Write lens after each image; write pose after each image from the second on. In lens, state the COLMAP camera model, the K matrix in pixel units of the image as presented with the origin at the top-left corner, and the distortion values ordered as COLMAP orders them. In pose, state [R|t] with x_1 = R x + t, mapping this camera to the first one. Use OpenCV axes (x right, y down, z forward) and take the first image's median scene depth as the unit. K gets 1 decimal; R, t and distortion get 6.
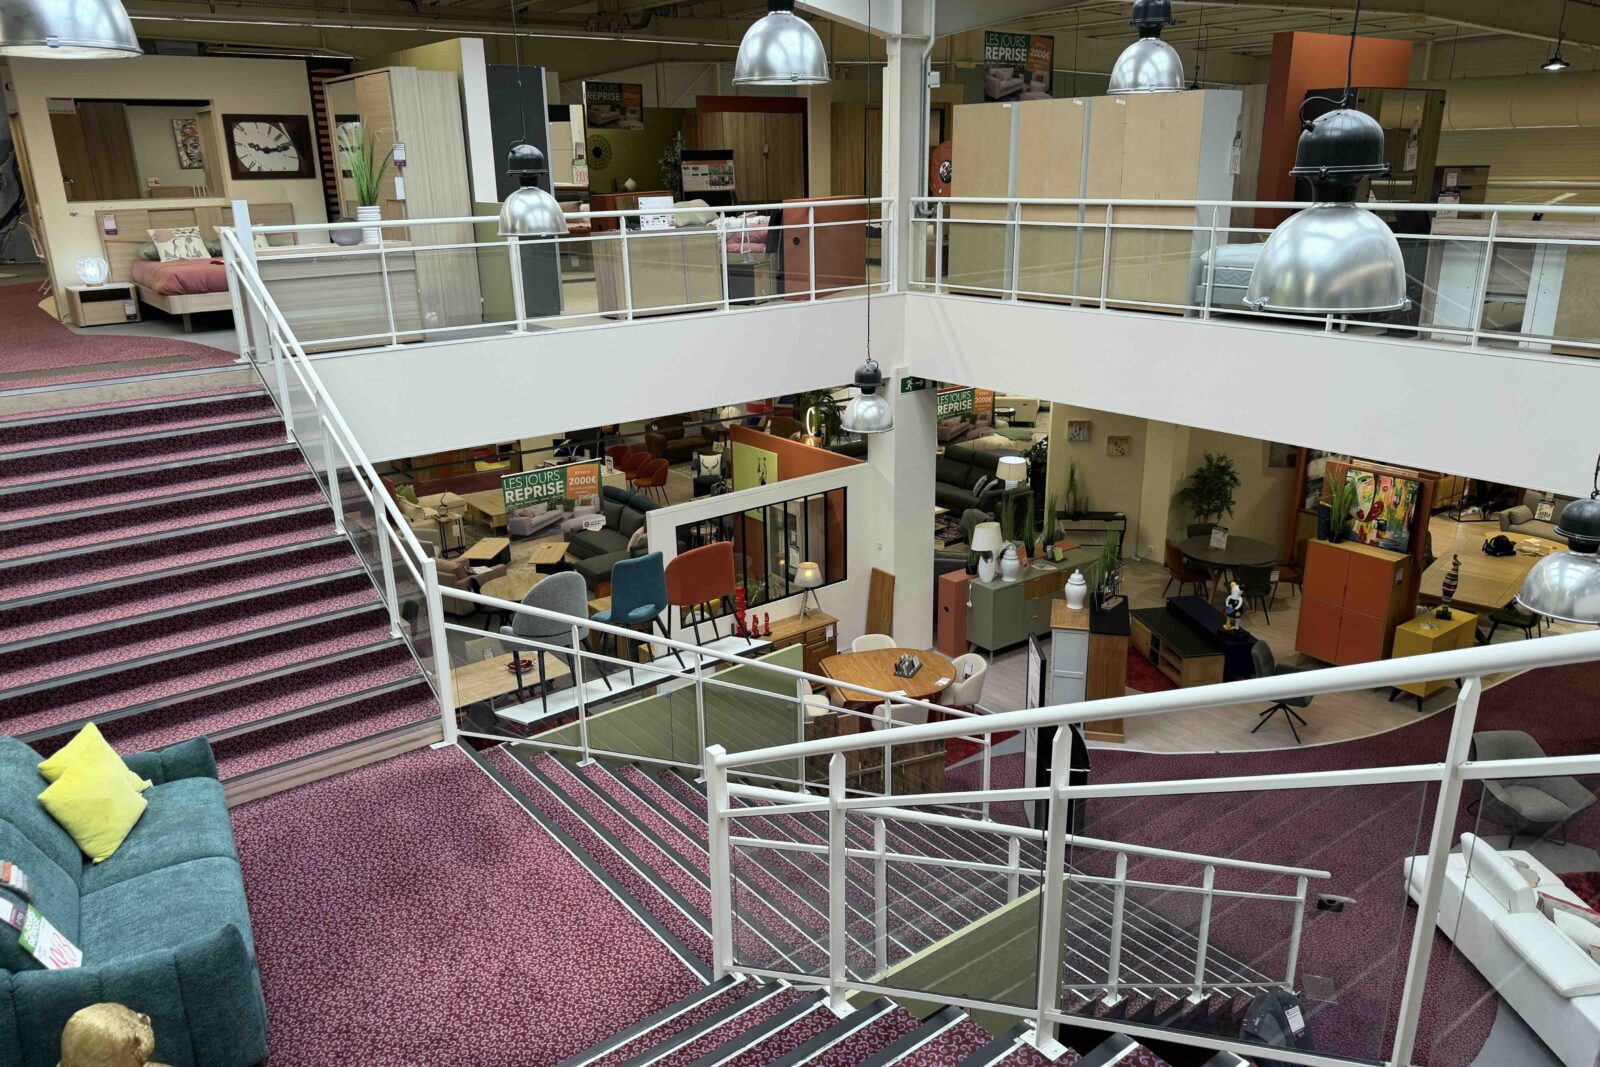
lens RADIAL K [[1154.8, 0, 758.4], [0, 1154.8, 556.6], [0, 0, 1]] dist [0.043688, -0.059415]
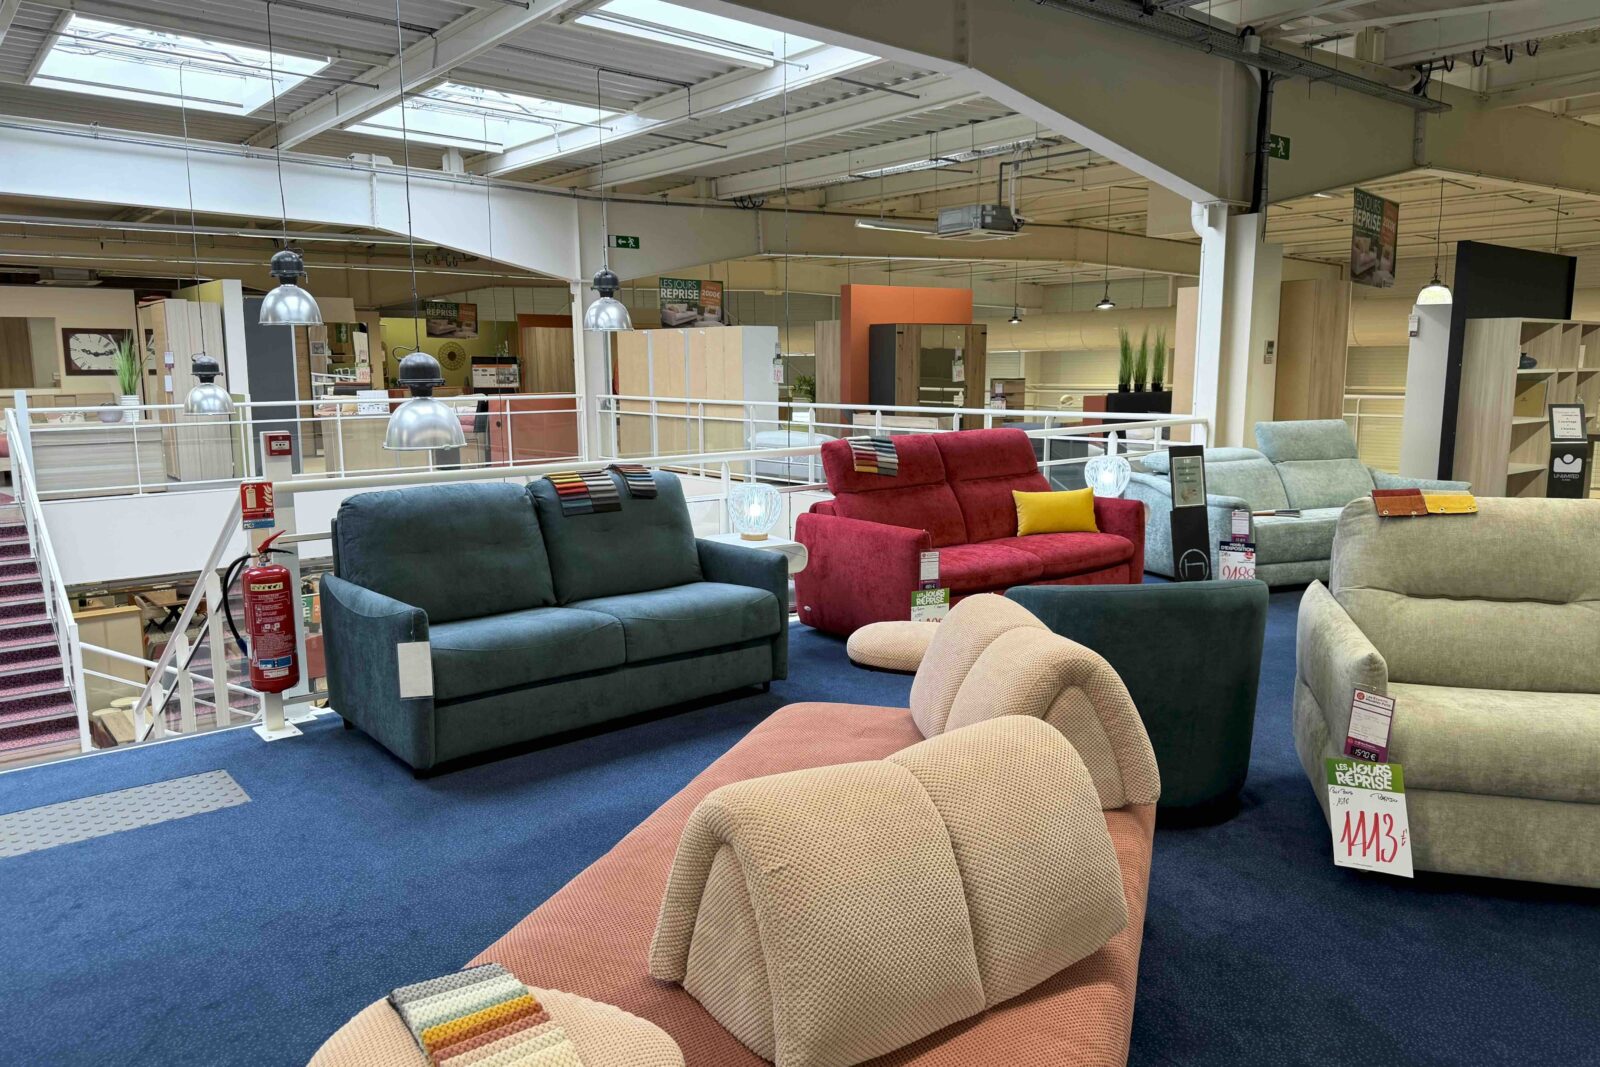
lens RADIAL K [[1154.8, 0, 827.0], [0, 1154.8, 557.3], [0, 0, 1]] dist [0.043688, -0.059415]
pose [[0.999315, 0.007804, 0.036186, 0.364223], [-0.001909, 0.987087, -0.160175, 0.089639], [-0.036969, 0.159996, 0.986425, -0.300869]]
